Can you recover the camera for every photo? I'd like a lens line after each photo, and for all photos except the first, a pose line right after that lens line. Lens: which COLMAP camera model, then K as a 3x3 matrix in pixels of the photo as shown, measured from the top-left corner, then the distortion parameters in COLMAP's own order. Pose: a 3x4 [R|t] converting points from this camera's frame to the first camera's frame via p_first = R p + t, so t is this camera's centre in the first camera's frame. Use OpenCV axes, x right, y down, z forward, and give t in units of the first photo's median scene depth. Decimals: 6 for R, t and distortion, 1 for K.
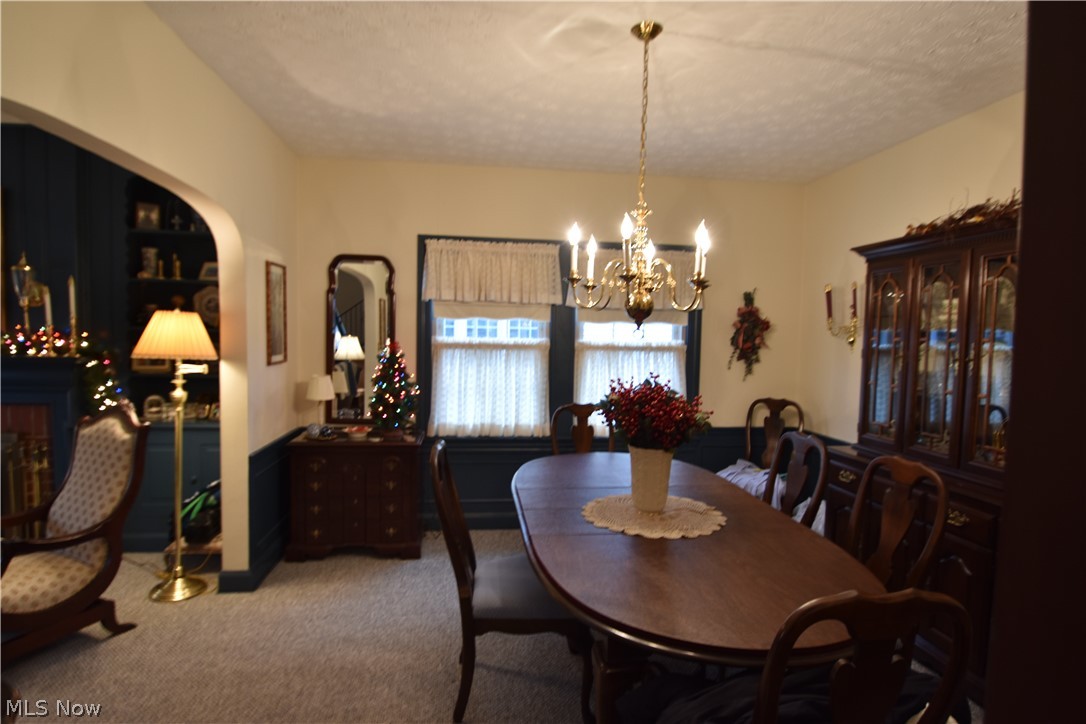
lens RADIAL K [[577.0, 0, 540.4], [0, 577.0, 363.4], [0, 0, 1]] dist [-0.024755, -0.001158]
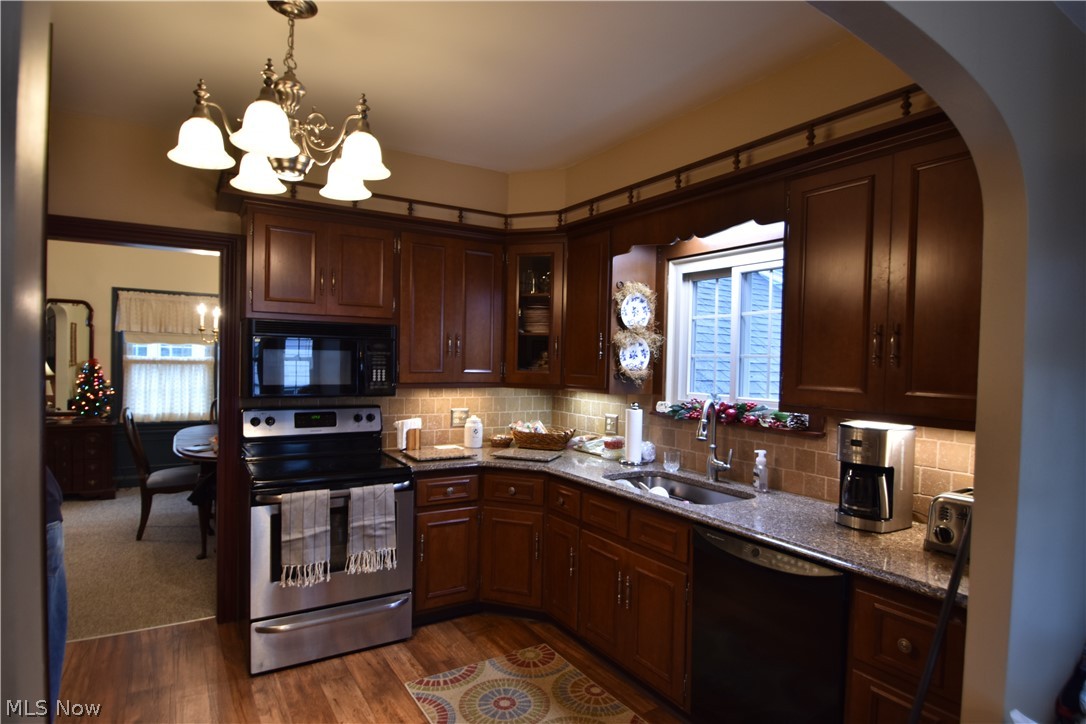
lens RADIAL K [[577.0, 0, 542.2], [0, 577.0, 372.8], [0, 0, 1]] dist [-0.024755, -0.001158]
pose [[0.902884, -0.007787, 0.429813, 0.157833], [0.015069, 0.999795, -0.013541, 0.034575], [-0.429619, 0.018703, 0.902816, -0.798425]]
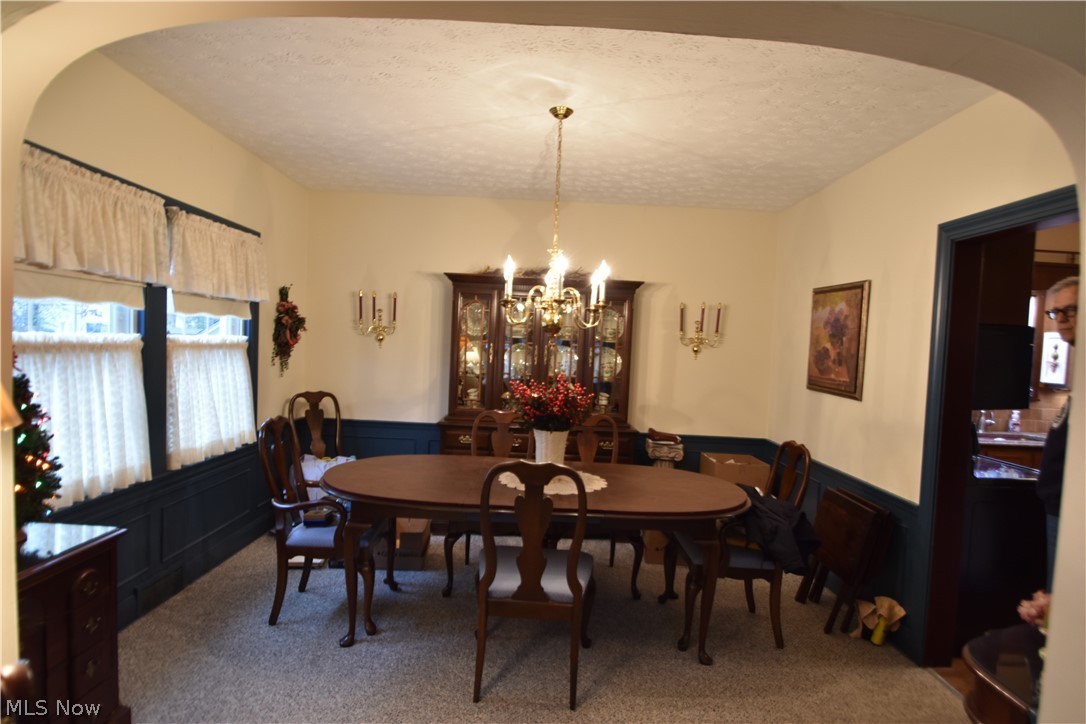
lens RADIAL K [[577.0, 0, 539.8], [0, 577.0, 367.4], [0, 0, 1]] dist [-0.024755, -0.001158]
pose [[0.131598, -0.051934, 0.989942, -0.615850], [0.003543, 0.998645, 0.051919, -0.039133], [-0.991297, -0.003325, 0.131604, 0.474144]]
